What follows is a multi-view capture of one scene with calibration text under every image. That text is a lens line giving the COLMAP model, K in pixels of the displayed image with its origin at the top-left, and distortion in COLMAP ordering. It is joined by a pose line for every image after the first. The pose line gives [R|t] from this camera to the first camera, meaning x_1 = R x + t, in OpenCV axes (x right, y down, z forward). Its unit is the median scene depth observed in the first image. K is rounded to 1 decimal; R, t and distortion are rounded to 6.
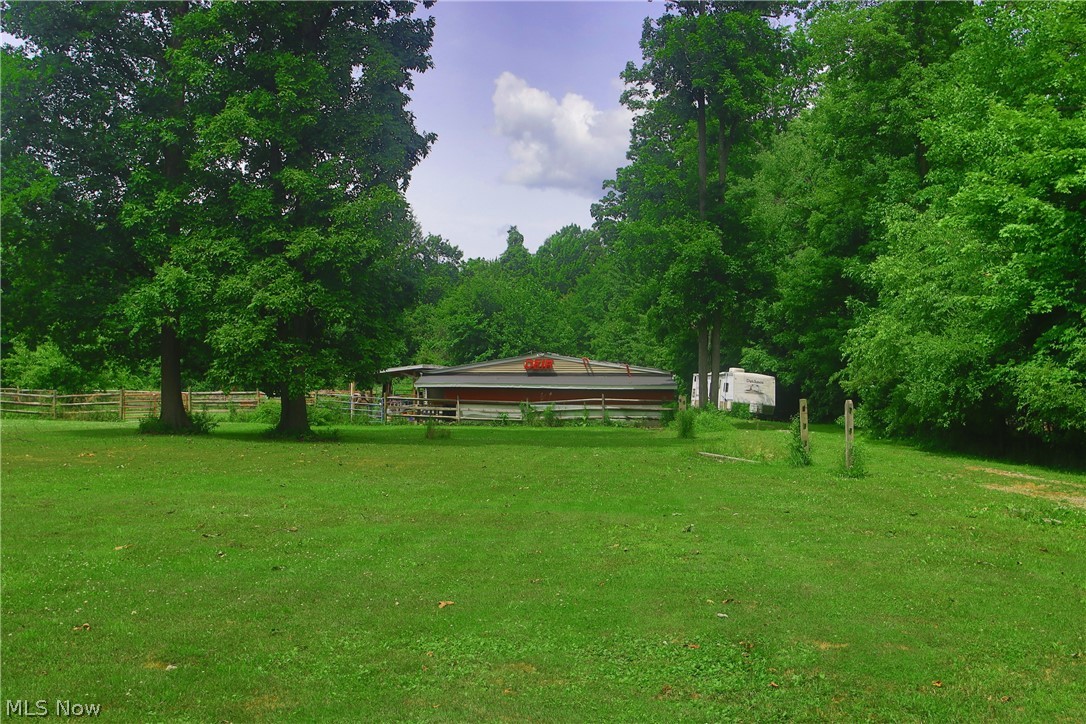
lens RADIAL K [[1057.4, 0, 539.3], [0, 1057.4, 359.9], [0, 0, 1]] dist [-0.102121, 0.000000]
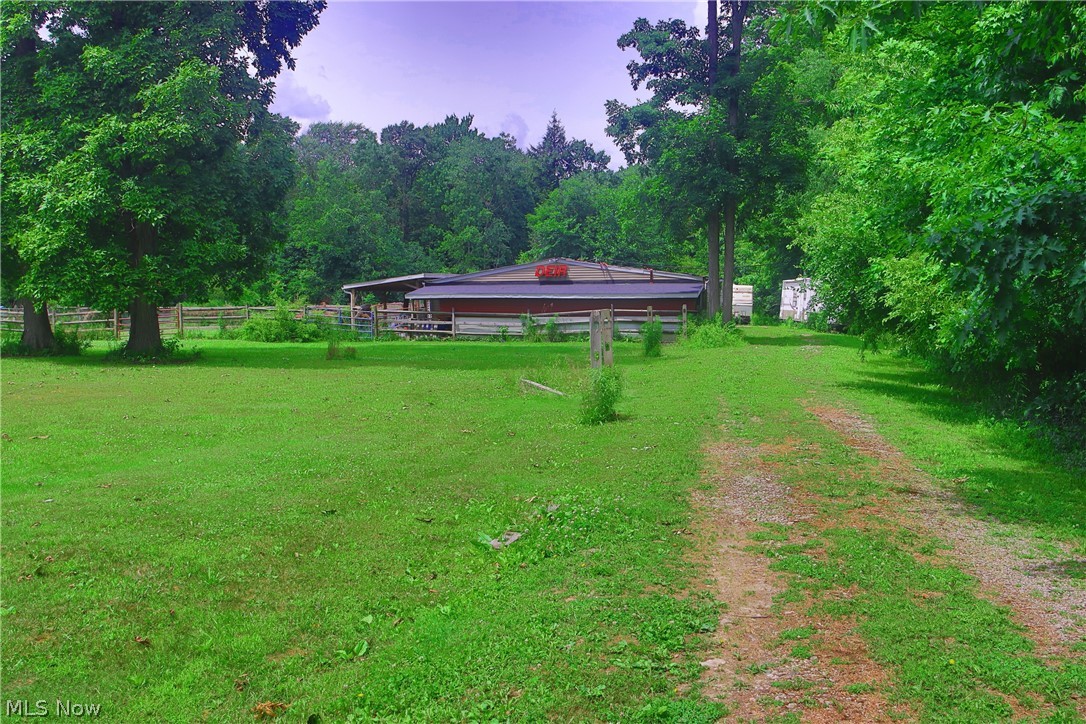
lens RADIAL K [[1057.4, 0, 546.1], [0, 1057.4, 364.3], [0, 0, 1]] dist [-0.102121, 0.000000]
pose [[0.982515, -0.000736, -0.186180, 0.166865], [0.017132, 0.996107, 0.086471, 0.005531], [0.185392, -0.088149, 0.978703, 0.134447]]
